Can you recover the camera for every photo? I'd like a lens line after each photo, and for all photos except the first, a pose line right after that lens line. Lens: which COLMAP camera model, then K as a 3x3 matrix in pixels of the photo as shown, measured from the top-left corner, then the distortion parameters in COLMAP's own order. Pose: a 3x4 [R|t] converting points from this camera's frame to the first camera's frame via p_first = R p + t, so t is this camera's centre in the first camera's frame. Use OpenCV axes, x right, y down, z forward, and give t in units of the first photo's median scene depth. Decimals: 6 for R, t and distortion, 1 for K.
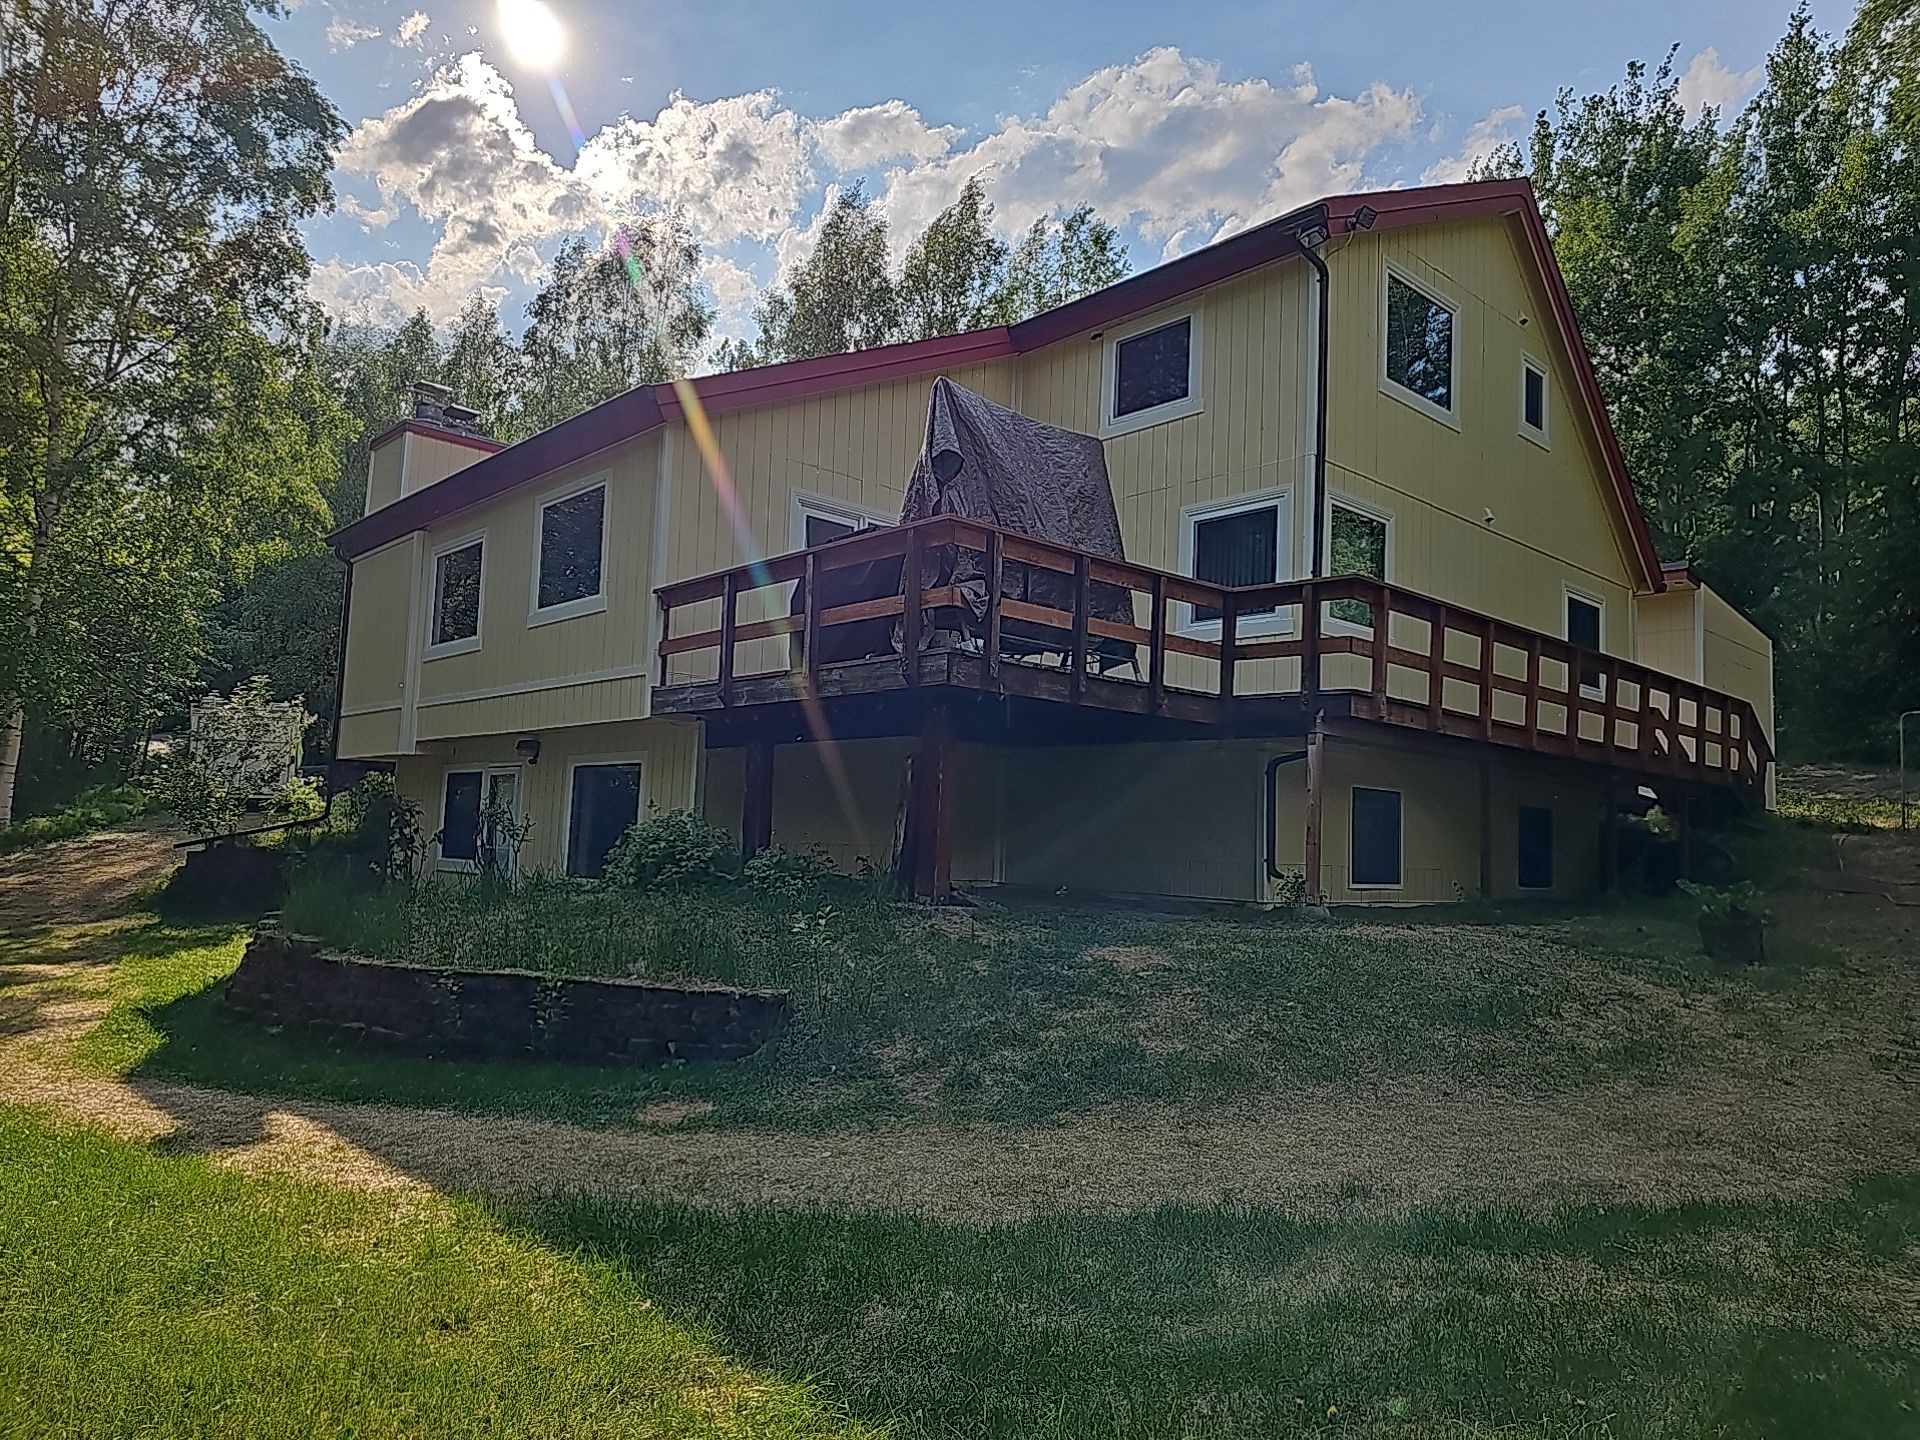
lens RADIAL K [[1276.0, 0, 971.7], [0, 1276.0, 708.9], [0, 0, 1]] dist [0.039988, -0.009763]
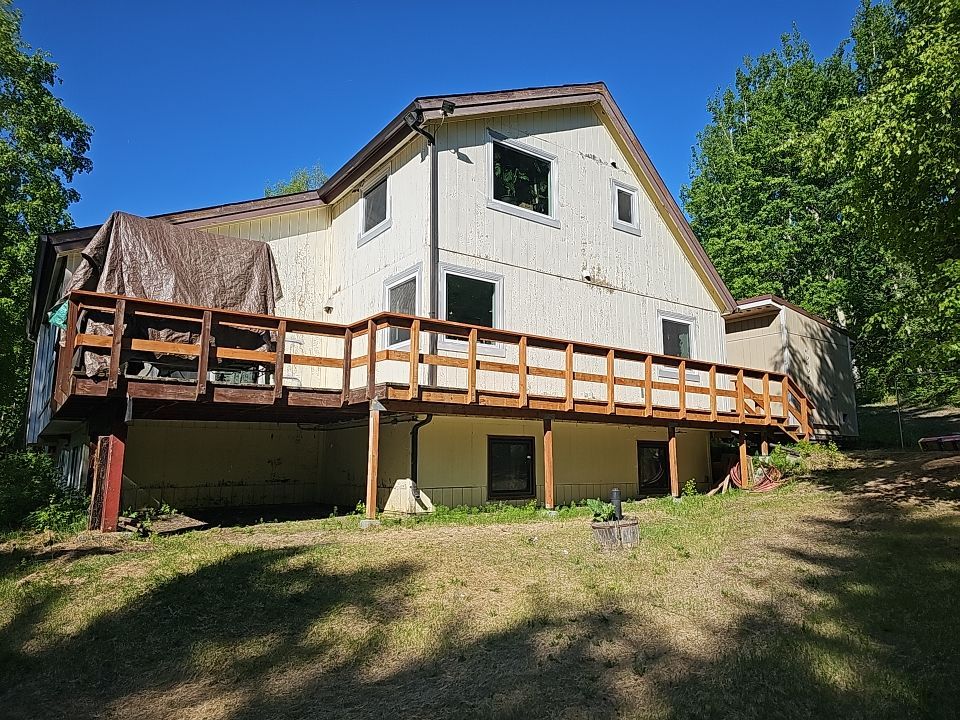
lens RADIAL K [[643.5, 0, 480.0], [0, 643.5, 360.0], [0, 0, 1]] dist [0.049267, -0.037337]
pose [[0.990483, -0.054014, -0.126595, 0.378841], [0.045417, 0.996524, -0.069841, 0.013016], [0.129927, 0.063427, 0.989493, 0.158572]]
